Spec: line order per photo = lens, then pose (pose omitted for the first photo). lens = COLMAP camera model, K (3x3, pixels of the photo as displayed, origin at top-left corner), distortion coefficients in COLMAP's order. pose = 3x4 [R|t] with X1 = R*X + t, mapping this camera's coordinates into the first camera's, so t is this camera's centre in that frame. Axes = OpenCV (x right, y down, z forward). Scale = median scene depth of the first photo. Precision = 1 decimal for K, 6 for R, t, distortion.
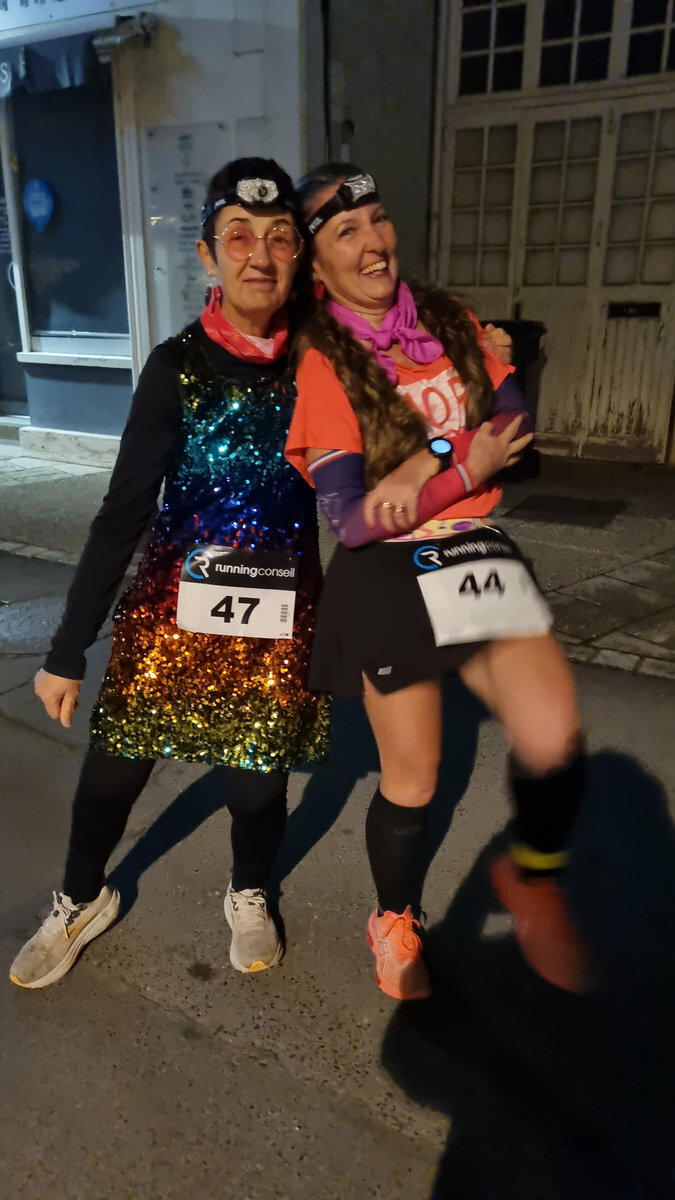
lens RADIAL K [[895.4, 0, 316.7], [0, 895.4, 601.6], [0, 0, 1]] dist [0.054637, -0.054552]
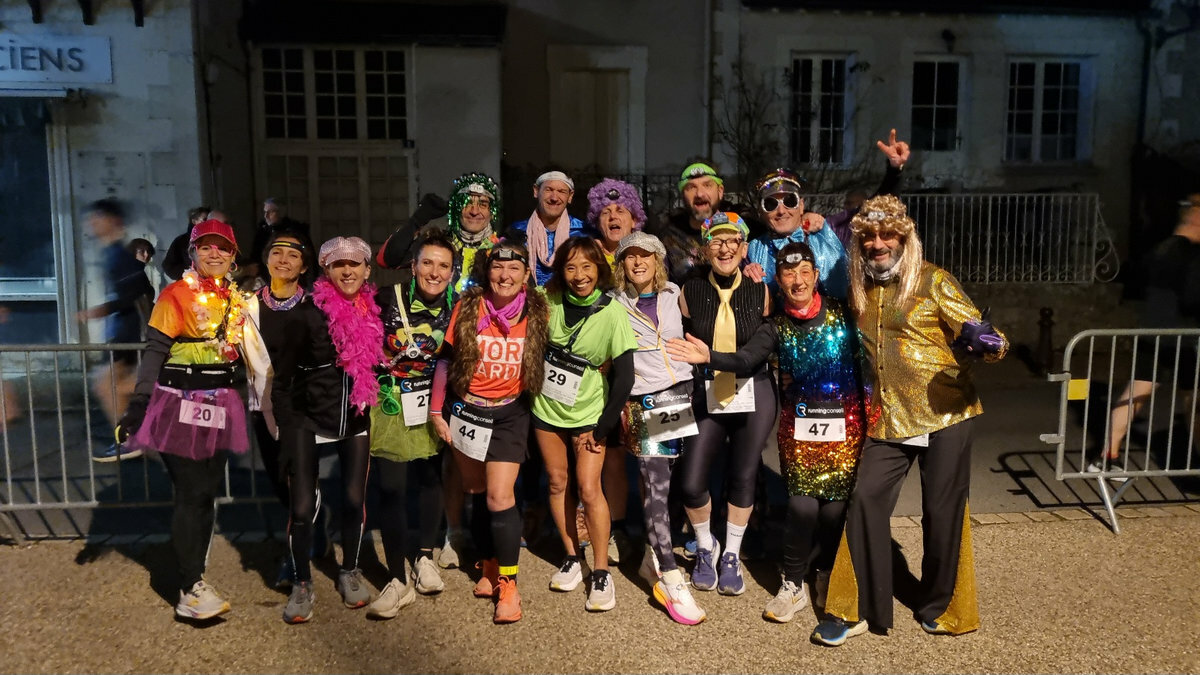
lens RADIAL K [[879.3, 0, 600.0], [0, 879.3, 337.5], [0, 0, 1]] dist [0.003944, -0.003279]
pose [[0.815901, -0.068898, 0.574072, -0.342360], [0.198720, 0.965806, -0.166518, 0.219517], [-0.542969, 0.249942, 0.801694, -0.624198]]
